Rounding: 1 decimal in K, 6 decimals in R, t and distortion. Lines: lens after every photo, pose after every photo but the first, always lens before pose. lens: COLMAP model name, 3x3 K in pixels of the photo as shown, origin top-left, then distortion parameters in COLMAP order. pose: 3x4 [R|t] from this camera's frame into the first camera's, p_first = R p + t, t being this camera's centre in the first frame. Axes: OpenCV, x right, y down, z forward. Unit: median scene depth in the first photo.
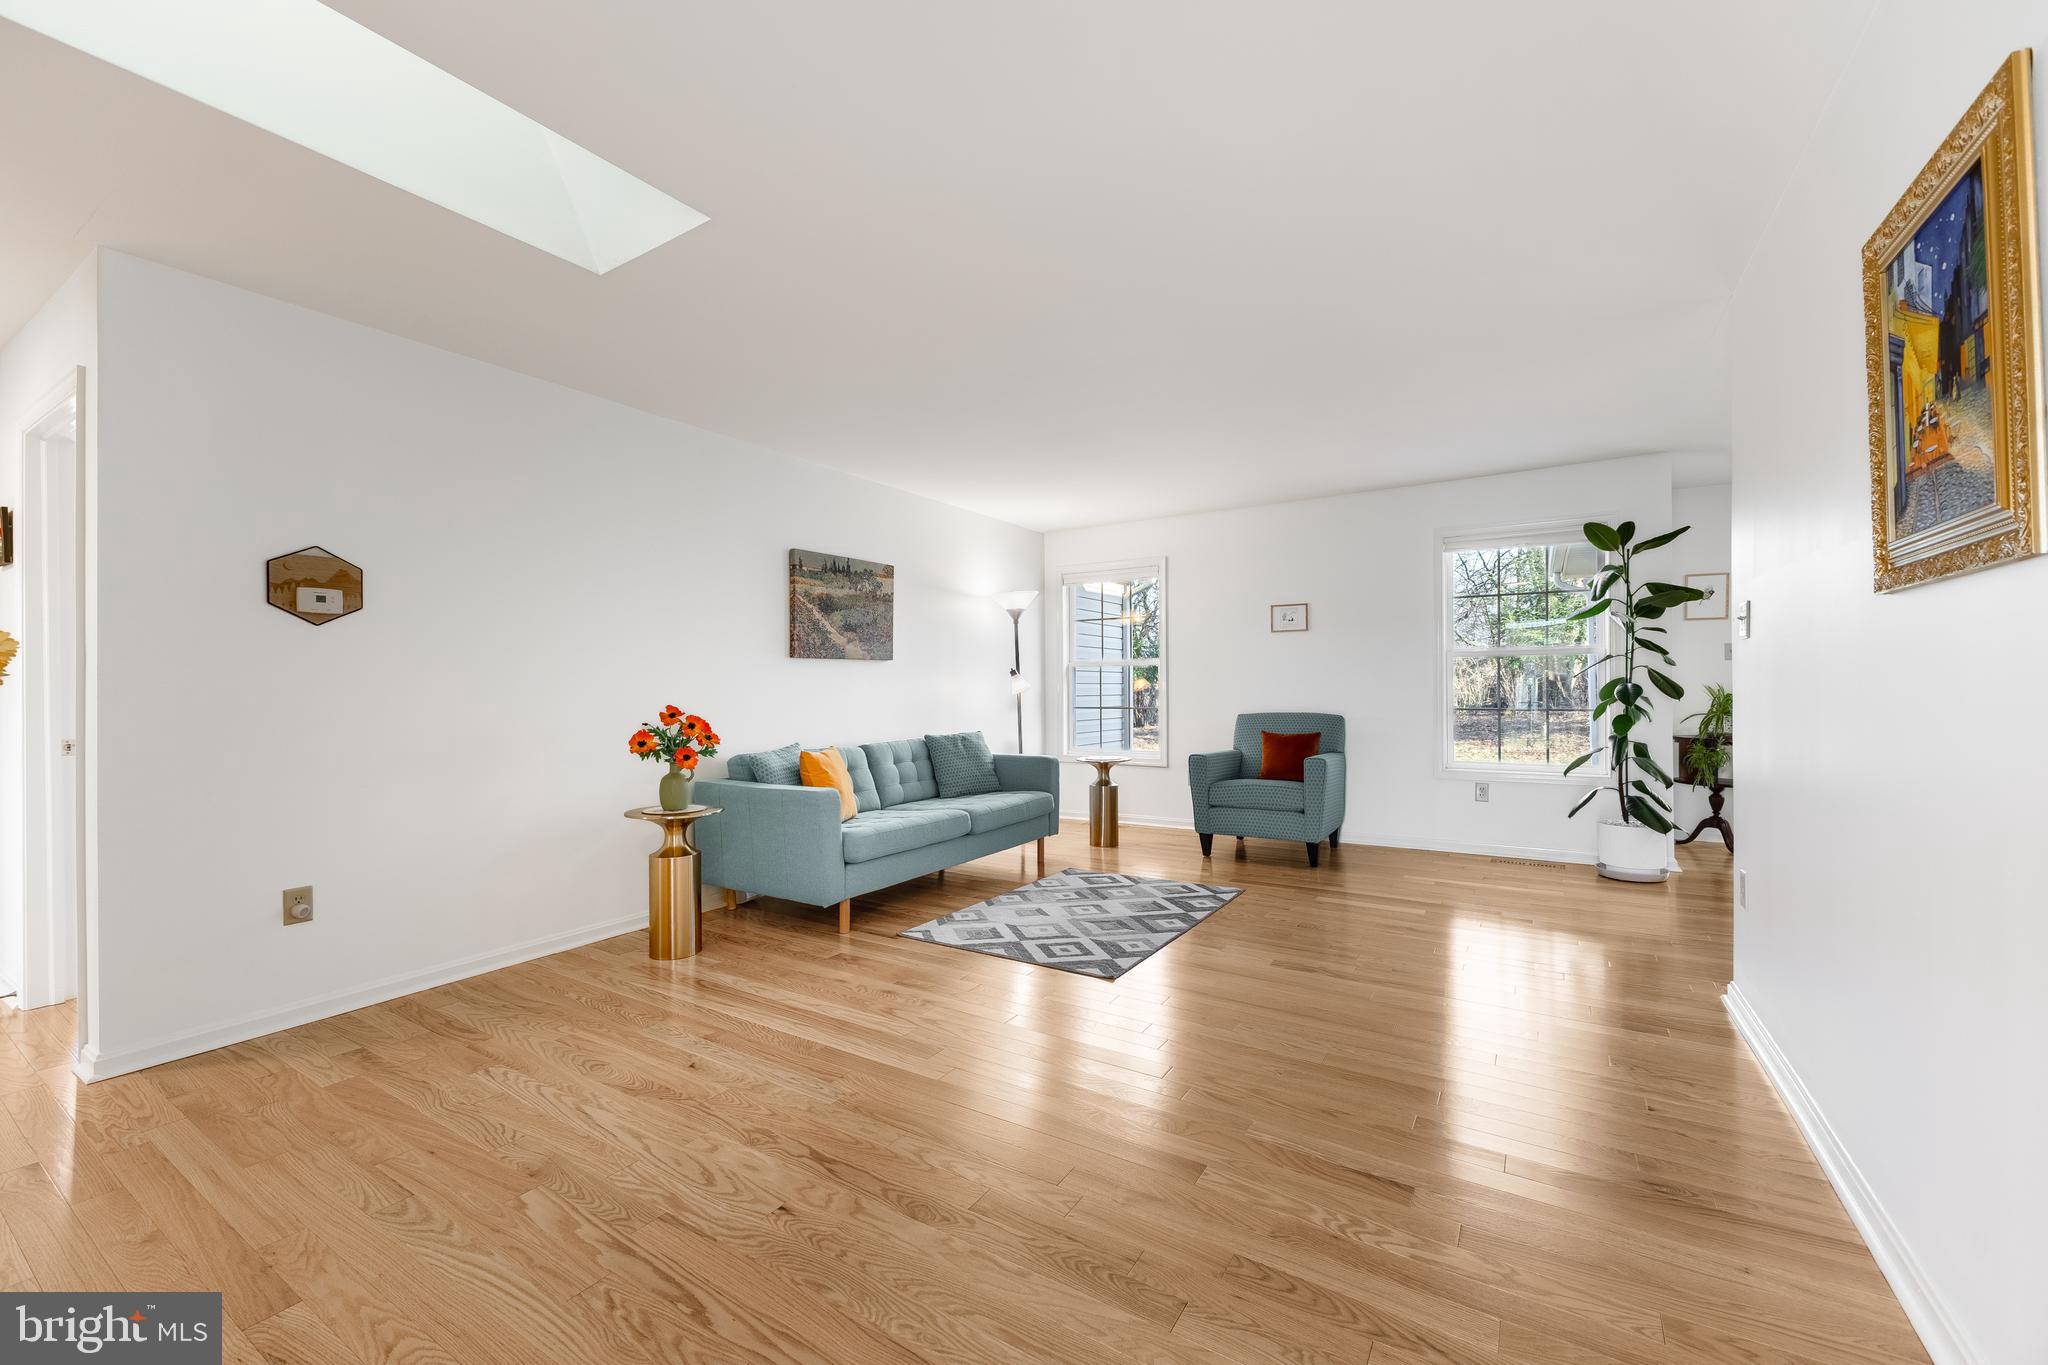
lens RADIAL K [[815.4, 0, 1022.0], [0, 815.4, 676.9], [0, 0, 1]] dist [0.000886, 0.000061]
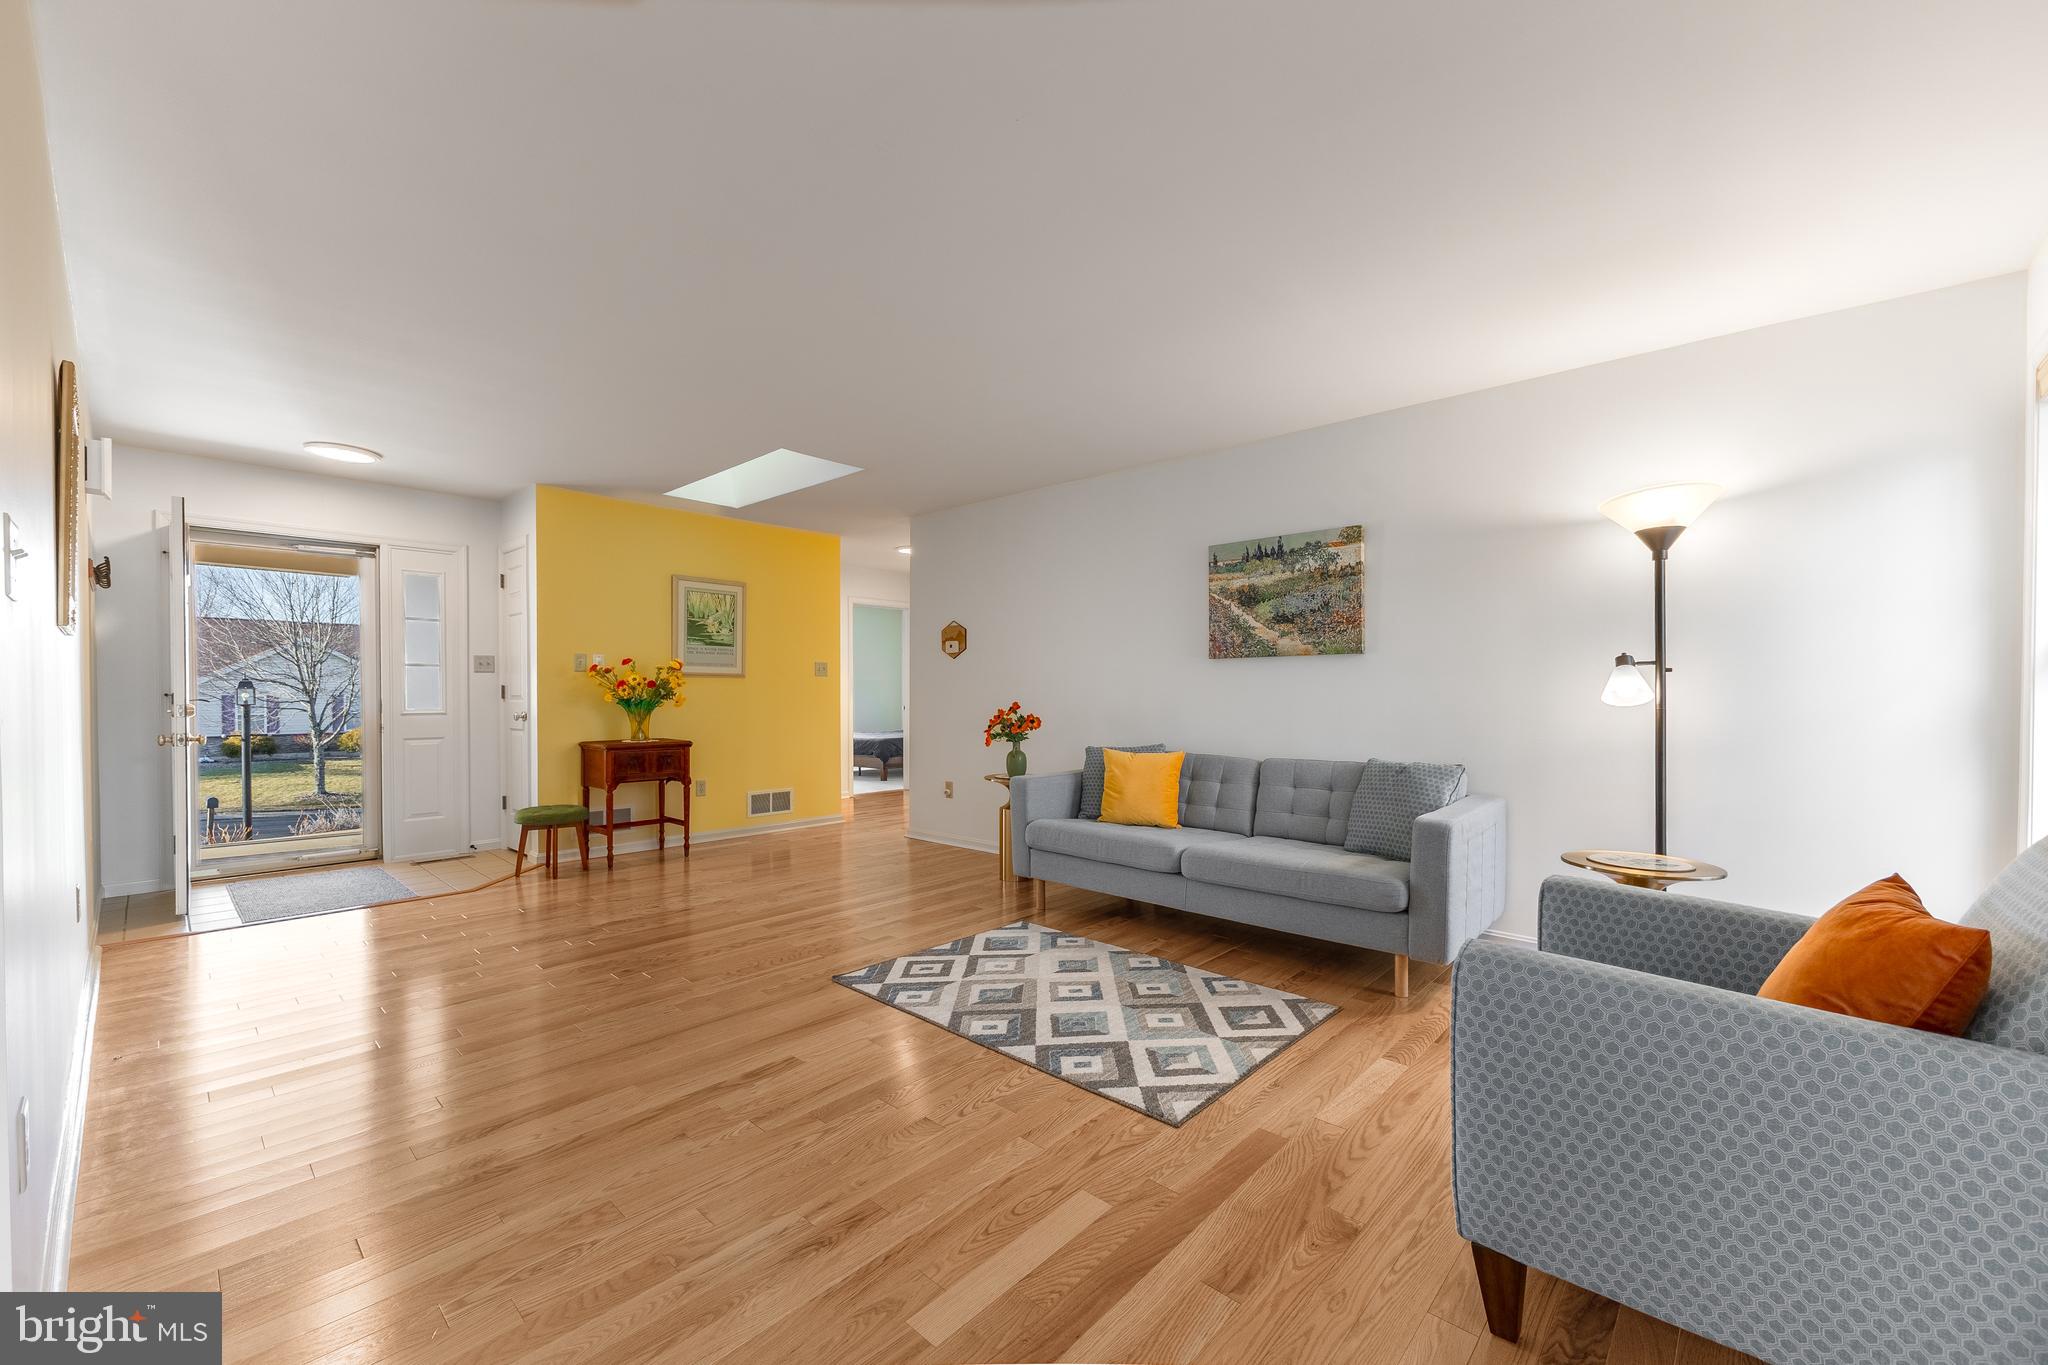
lens RADIAL K [[815.4, 0, 1022.9], [0, 815.4, 696.8], [0, 0, 1]] dist [0.000886, 0.000061]
pose [[-0.179460, 0.013505, -0.983673, 0.793973], [0.013744, 0.999843, 0.011219, 0.008159], [0.983669, -0.011506, -0.179617, 1.061424]]
